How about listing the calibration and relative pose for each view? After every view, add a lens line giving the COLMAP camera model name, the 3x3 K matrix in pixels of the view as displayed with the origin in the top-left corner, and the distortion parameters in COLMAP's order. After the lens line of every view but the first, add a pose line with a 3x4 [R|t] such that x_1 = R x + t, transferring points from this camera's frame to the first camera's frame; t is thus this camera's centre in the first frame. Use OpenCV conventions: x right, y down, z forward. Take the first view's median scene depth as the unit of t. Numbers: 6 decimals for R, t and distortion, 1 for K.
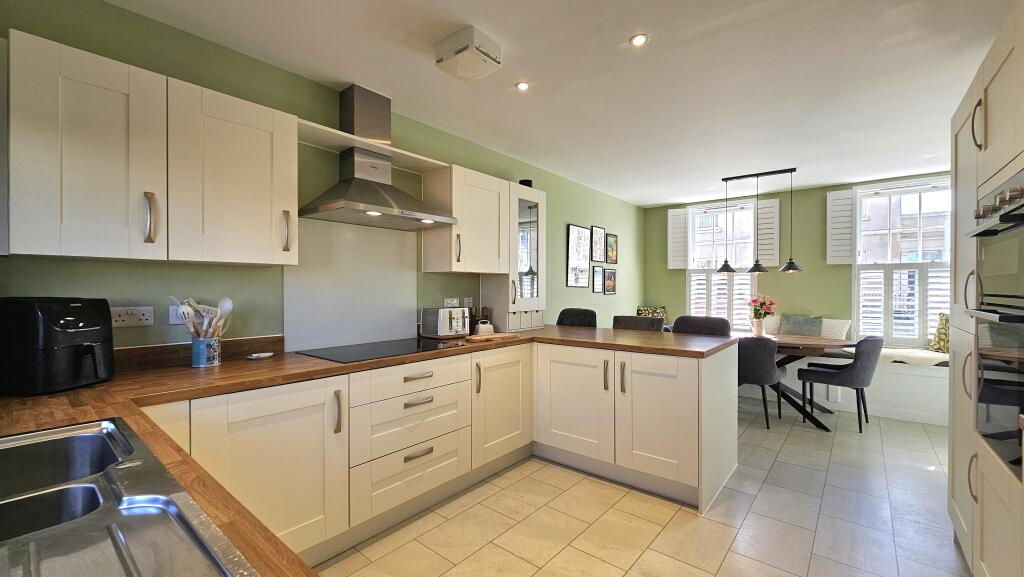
lens RADIAL K [[418.9, 0, 523.0], [0, 418.9, 291.0], [0, 0, 1]] dist [-0.001264, 0.000119]
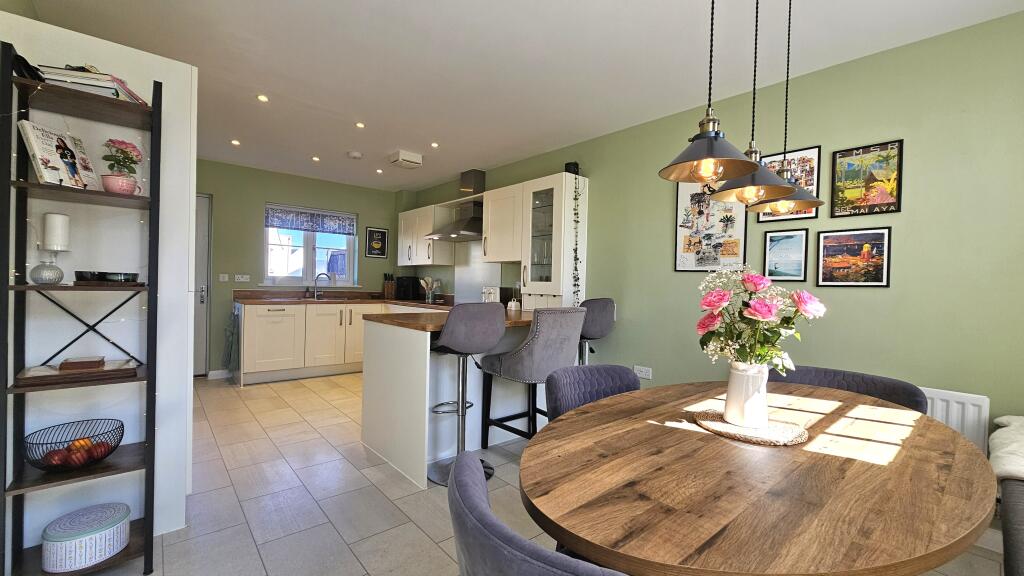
lens RADIAL K [[420.7, 0, 510.8], [0, 420.7, 290.9], [0, 0, 1]] dist [-0.002032, 0.000276]
pose [[-0.179563, 0.008284, -0.983712, 0.918901], [-0.031753, 0.999395, 0.014212, 0.022666], [0.983234, 0.033787, -0.179192, 0.945071]]
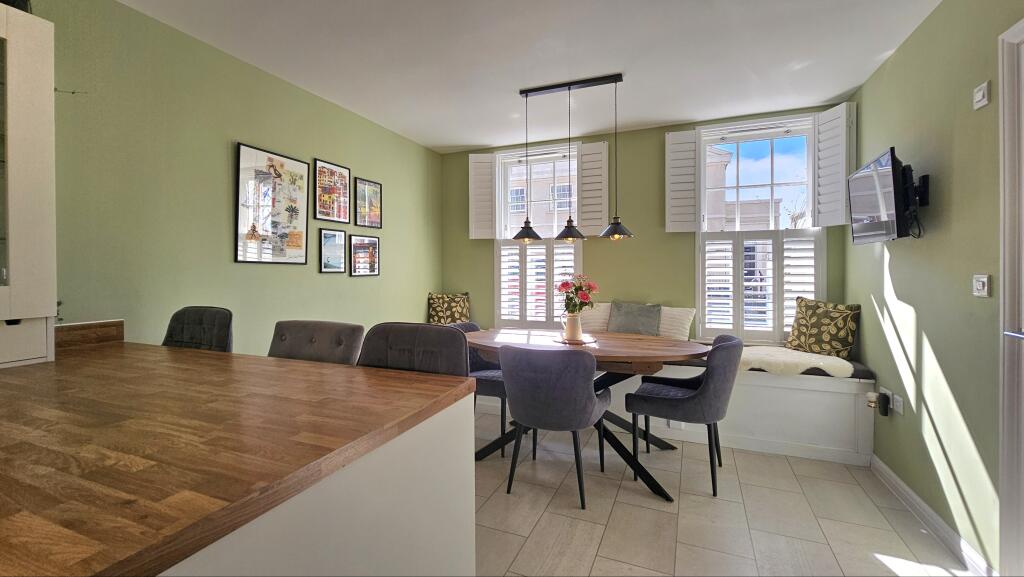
lens RADIAL K [[416.1, 0, 505.6], [0, 416.1, 273.5], [0, 0, 1]] dist [-0.002604, -0.000281]
pose [[0.967190, -0.007538, 0.253942, 0.309614], [0.007242, 0.999972, 0.002100, 0.005427], [-0.253951, -0.000192, 0.967217, 0.422945]]
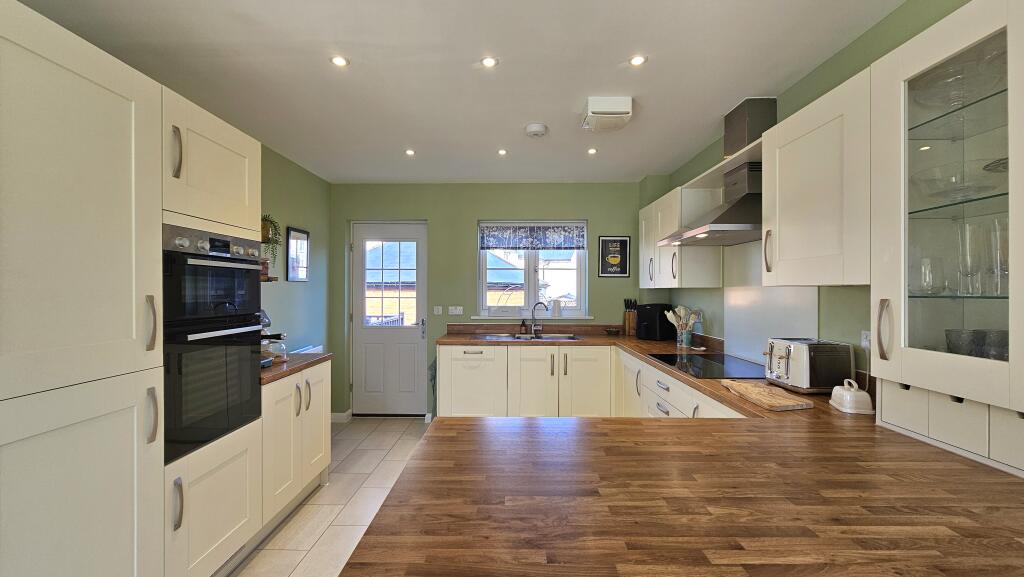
lens RADIAL K [[420.7, 0, 510.8], [0, 420.7, 291.4], [0, 0, 1]] dist [-0.002032, 0.000276]
pose [[-0.781532, 0.000873, -0.623864, 0.429392], [-0.005646, 0.999948, 0.008472, -0.028461], [0.623839, 0.010143, -0.781487, 0.881677]]
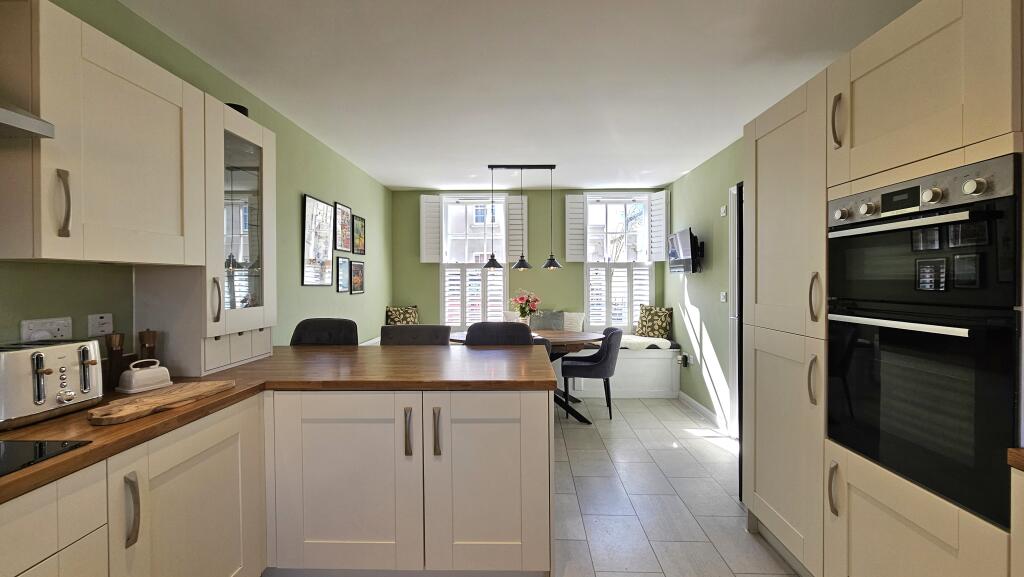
lens RADIAL K [[417.1, 0, 514.0], [0, 417.1, 284.9], [0, 0, 1]] dist [-0.000224, 0.000147]
pose [[0.800454, -0.009667, 0.599316, -0.027913], [0.008368, 0.999953, 0.004953, -0.012348], [-0.599335, 0.001050, 0.800497, 0.252993]]
